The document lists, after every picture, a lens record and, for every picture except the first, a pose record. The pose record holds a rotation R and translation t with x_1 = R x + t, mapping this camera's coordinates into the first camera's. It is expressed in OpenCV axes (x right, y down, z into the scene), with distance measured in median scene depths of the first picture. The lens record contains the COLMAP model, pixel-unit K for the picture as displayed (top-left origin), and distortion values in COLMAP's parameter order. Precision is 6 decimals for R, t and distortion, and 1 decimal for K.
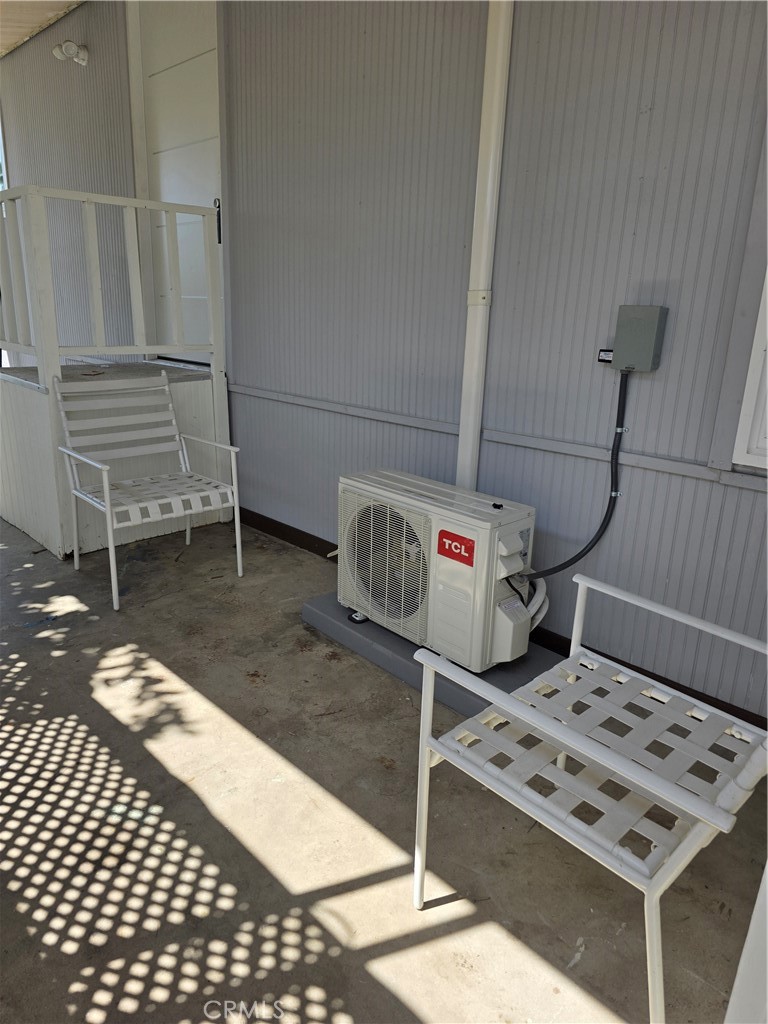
lens RADIAL K [[687.5, 0, 357.7], [0, 687.5, 506.9], [0, 0, 1]] dist [0.066739, -0.053791]
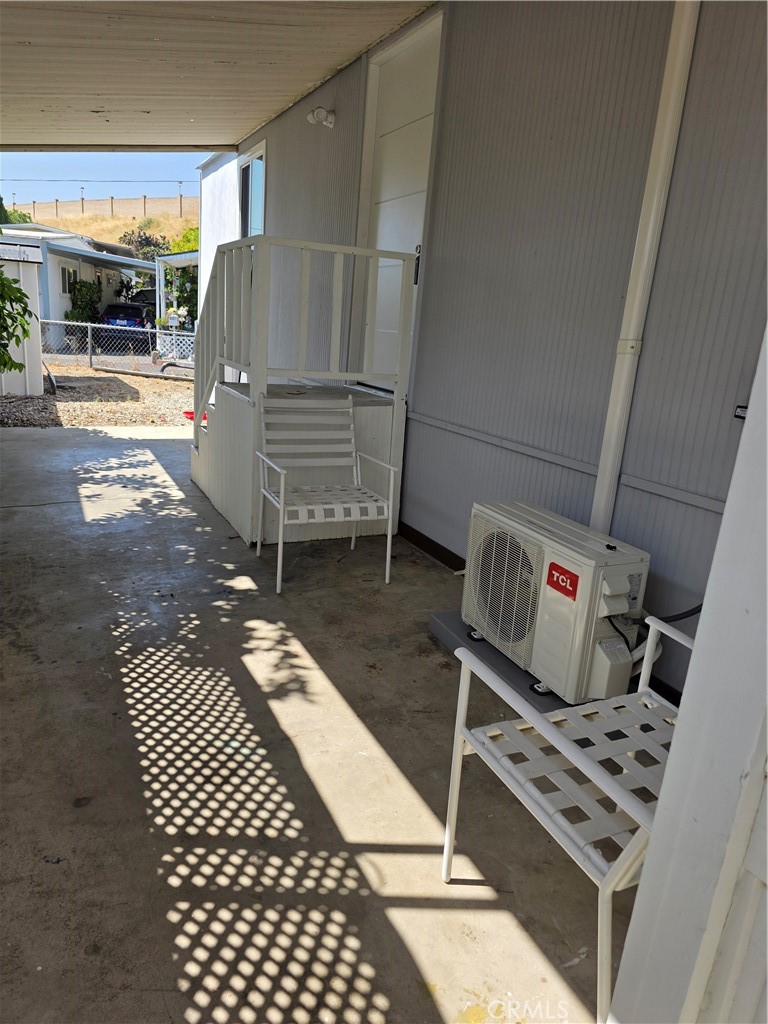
lens RADIAL K [[696.7, 0, 371.5], [0, 696.7, 516.8], [0, 0, 1]] dist [0.096071, -0.095020]
pose [[0.947548, 0.127682, -0.293003, 0.164425], [-0.136502, 0.990592, -0.009766, 0.012578], [0.289000, 0.049249, 0.956062, -0.113343]]
